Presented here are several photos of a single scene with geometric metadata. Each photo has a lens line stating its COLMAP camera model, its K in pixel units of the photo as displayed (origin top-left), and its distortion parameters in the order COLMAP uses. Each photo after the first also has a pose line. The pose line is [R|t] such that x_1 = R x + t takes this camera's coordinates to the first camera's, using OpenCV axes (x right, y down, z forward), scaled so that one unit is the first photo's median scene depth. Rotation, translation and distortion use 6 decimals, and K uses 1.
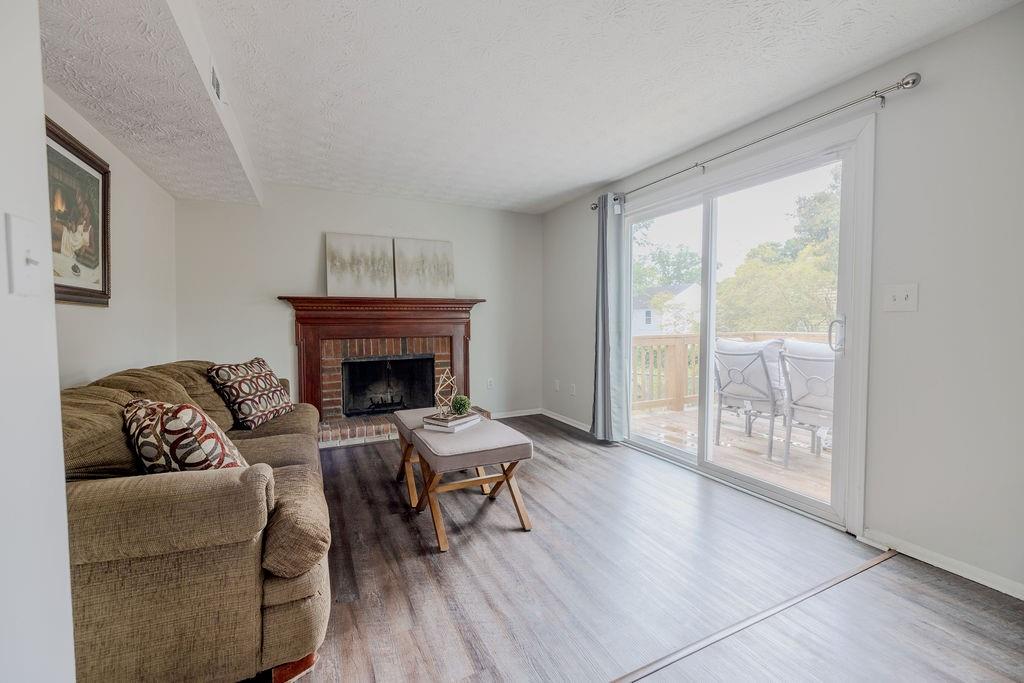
lens RADIAL K [[424.3, 0, 514.5], [0, 424.3, 340.0], [0, 0, 1]] dist [0.000584, -0.000224]
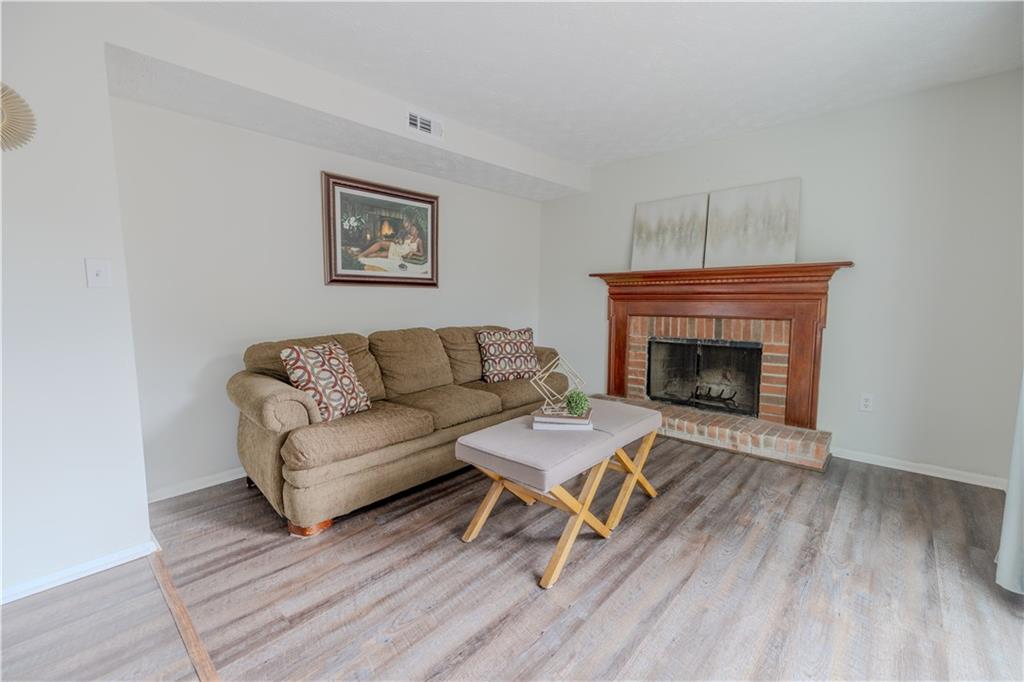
lens RADIAL K [[424.3, 0, 511.8], [0, 424.3, 339.4], [0, 0, 1]] dist [0.000584, -0.000224]
pose [[0.370406, 0.095318, -0.923966, 0.362291], [-0.042625, 0.995417, 0.085602, -0.018929], [0.927891, 0.007677, 0.372771, 0.380284]]
